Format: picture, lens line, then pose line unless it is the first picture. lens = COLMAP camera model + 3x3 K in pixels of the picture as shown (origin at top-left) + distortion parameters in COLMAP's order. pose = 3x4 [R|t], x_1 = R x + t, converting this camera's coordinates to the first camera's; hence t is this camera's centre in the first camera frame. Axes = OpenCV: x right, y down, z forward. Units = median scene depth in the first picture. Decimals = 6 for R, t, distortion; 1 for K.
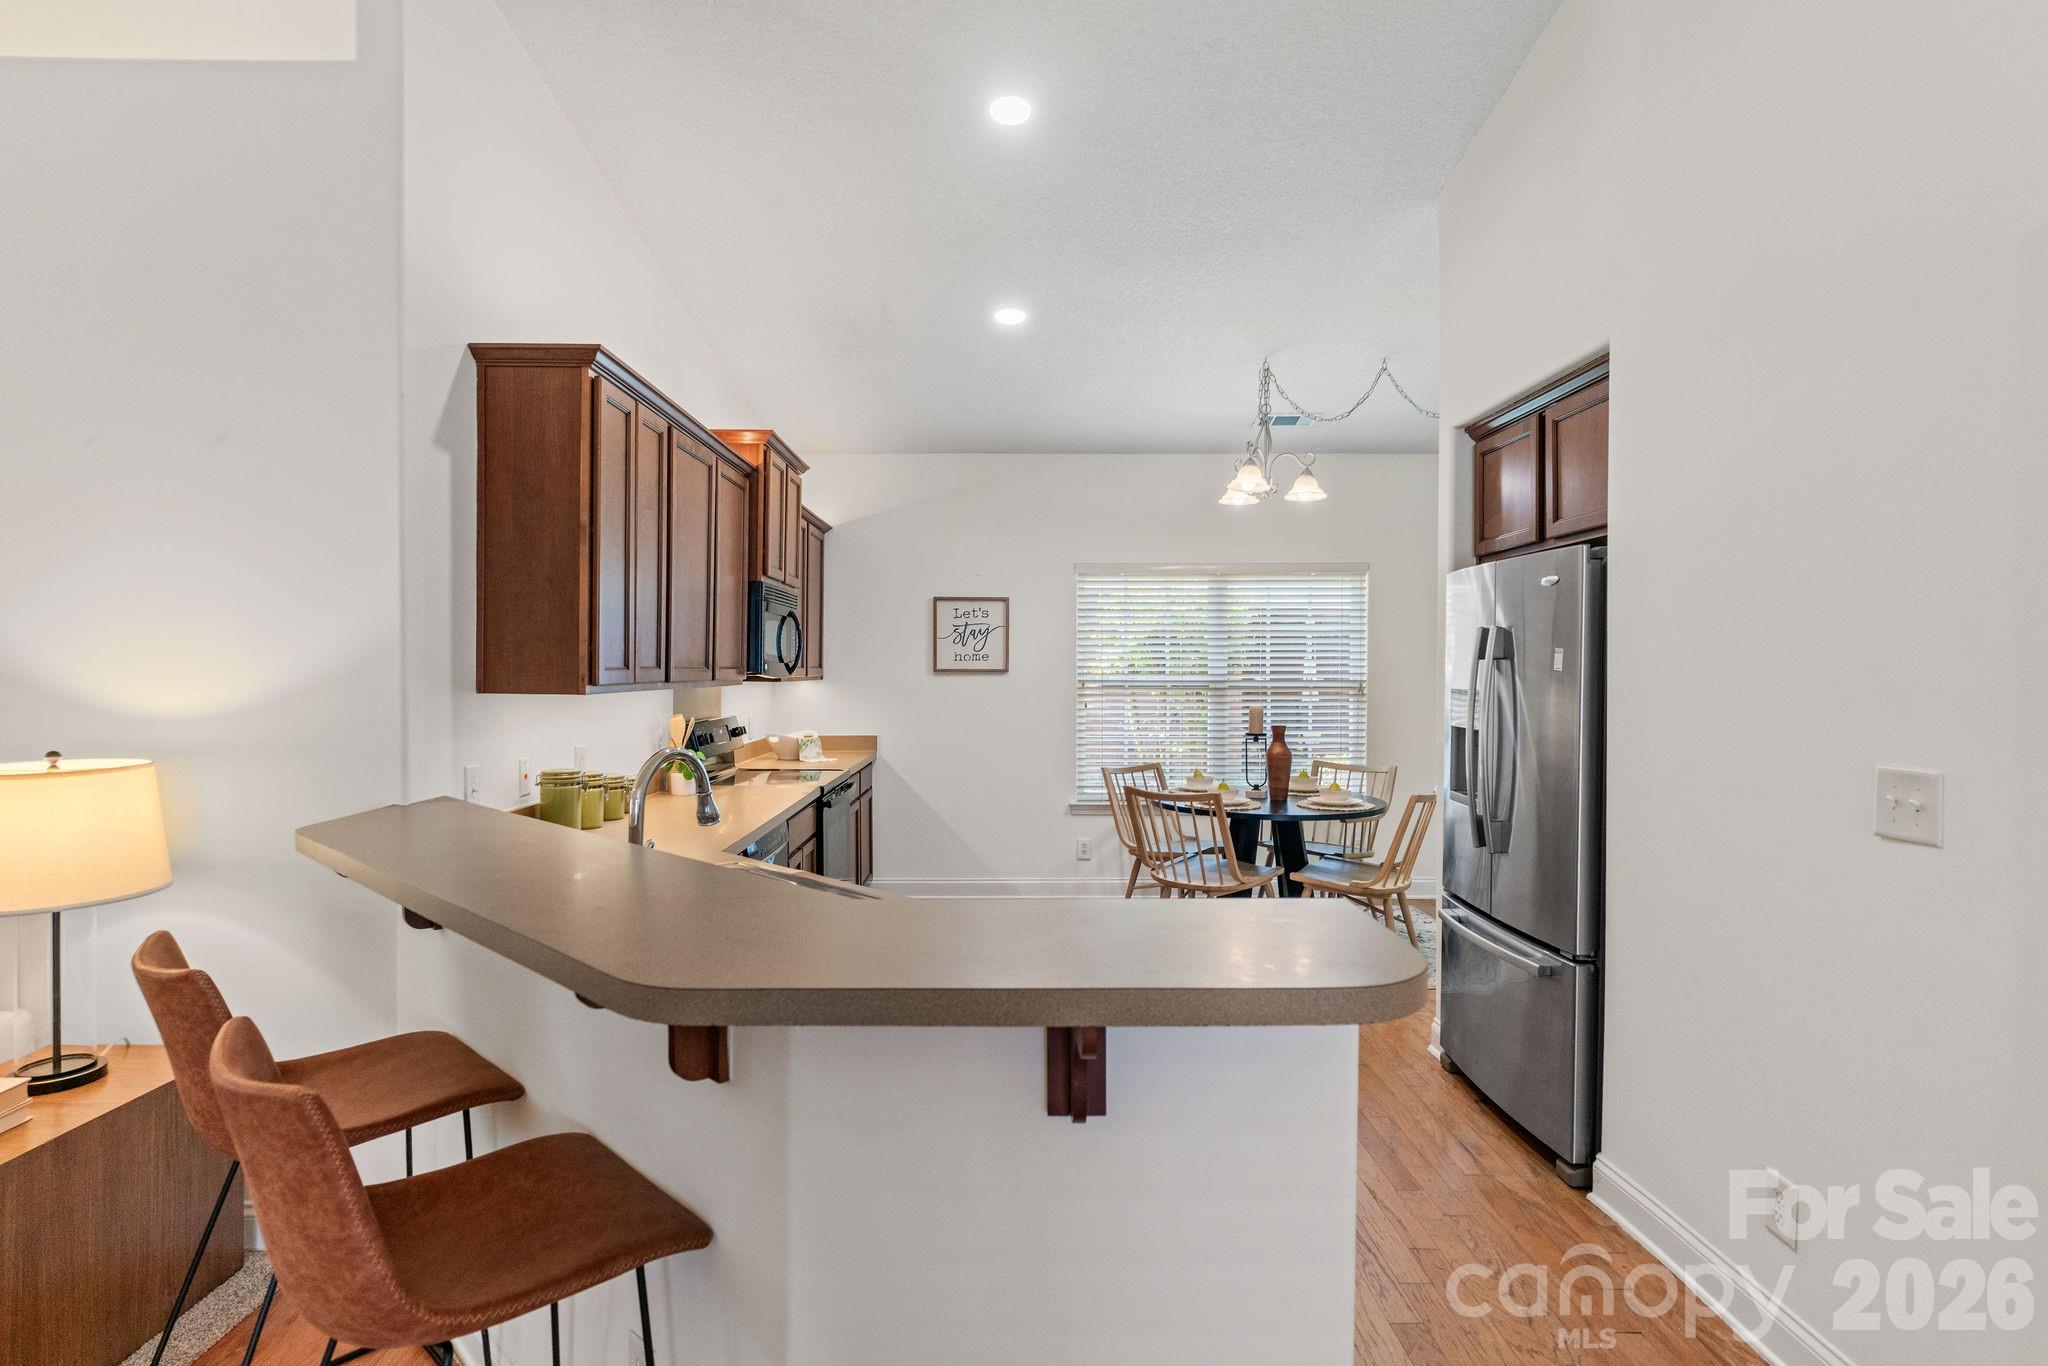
lens RADIAL K [[1041.8, 0, 1024.0], [0, 1041.8, 683.0], [0, 0, 1]] dist [-0.004445, -0.000482]
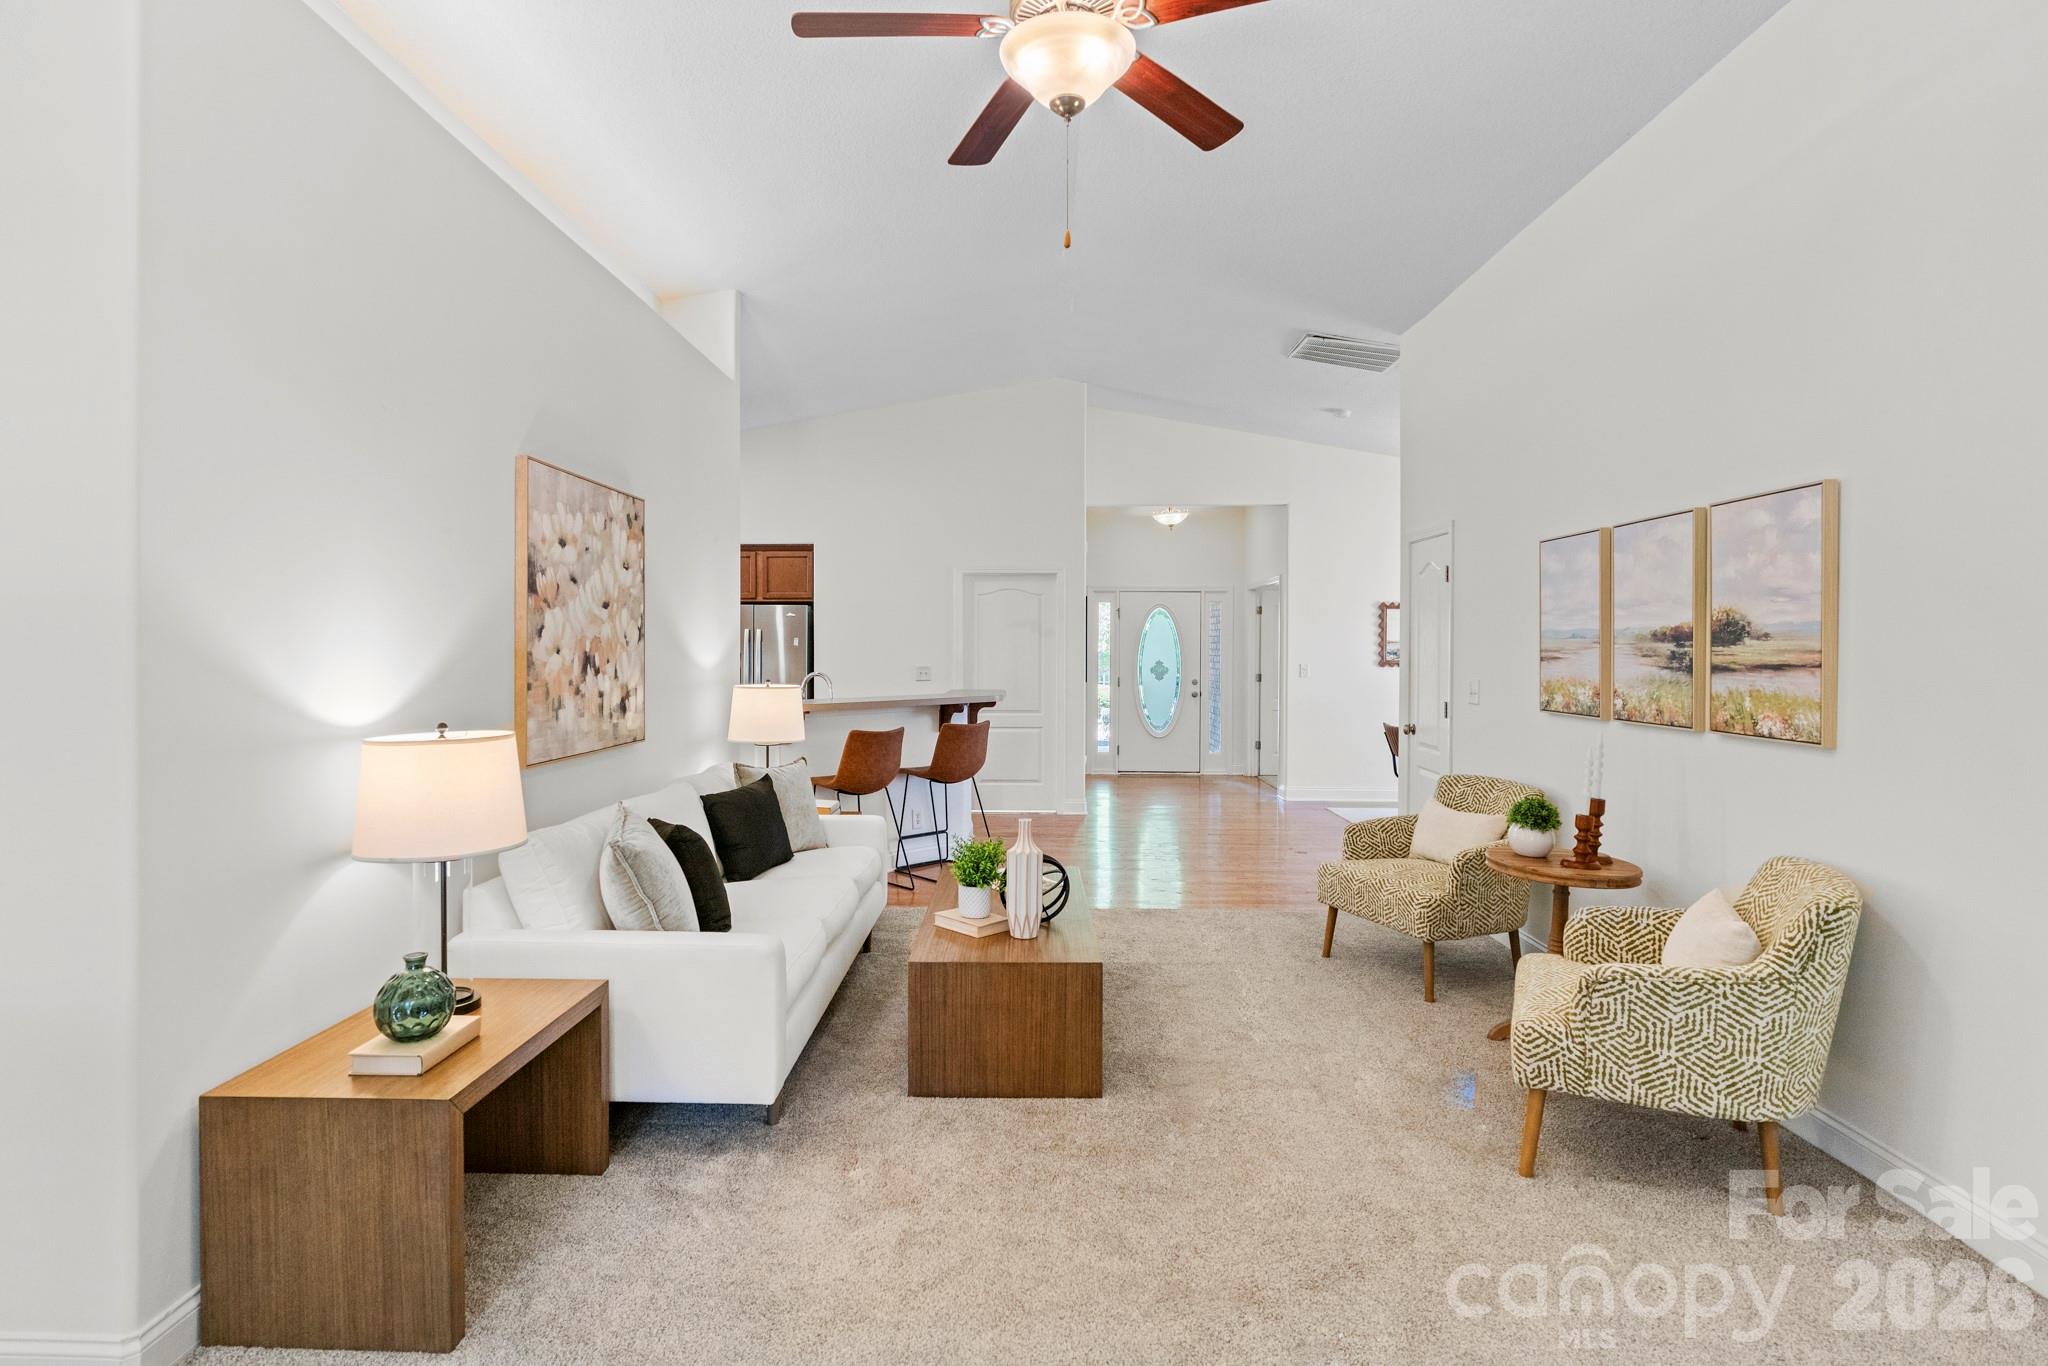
lens RADIAL K [[1041.8, 0, 1024.0], [0, 1041.8, 683.0], [0, 0, 1]] dist [-0.004445, -0.000482]
pose [[0.027012, -0.037548, 0.998930, -1.638096], [0.014105, 0.999209, 0.037177, -0.003810], [-0.999536, 0.013086, 0.027521, 0.167425]]
